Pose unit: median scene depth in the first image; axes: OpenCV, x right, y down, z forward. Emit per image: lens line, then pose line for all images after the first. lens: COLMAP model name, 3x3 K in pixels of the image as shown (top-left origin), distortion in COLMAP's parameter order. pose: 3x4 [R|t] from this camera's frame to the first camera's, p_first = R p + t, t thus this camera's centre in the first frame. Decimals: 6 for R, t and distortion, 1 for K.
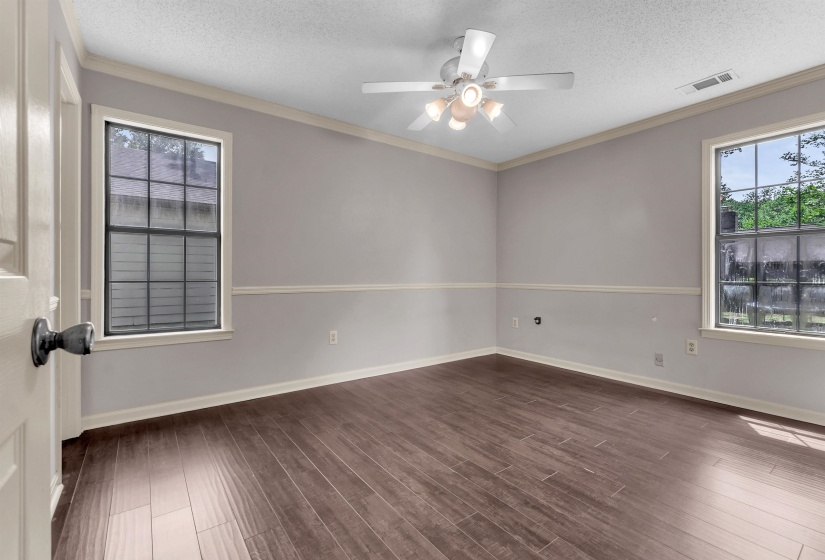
lens RADIAL K [[367.2, 0, 412.5], [0, 367.2, 280.0], [0, 0, 1]] dist [-0.001460, 0.000033]
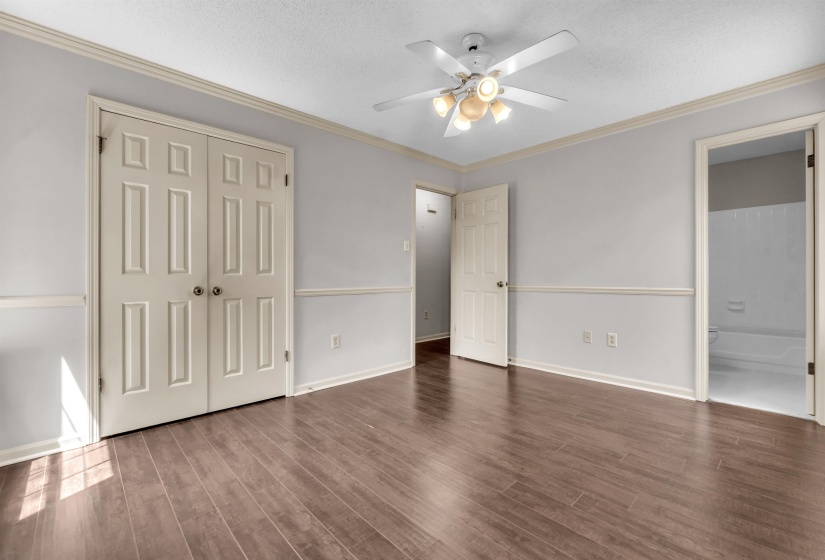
lens RADIAL K [[354.6, 0, 415.3], [0, 354.6, 270.4], [0, 0, 1]] dist [-0.000206, 0.000222]
pose [[-0.992225, -0.000519, -0.124458, 0.125545], [0.000021, 0.999991, -0.004335, -0.006199], [0.124459, -0.004304, -0.992215, 0.588756]]
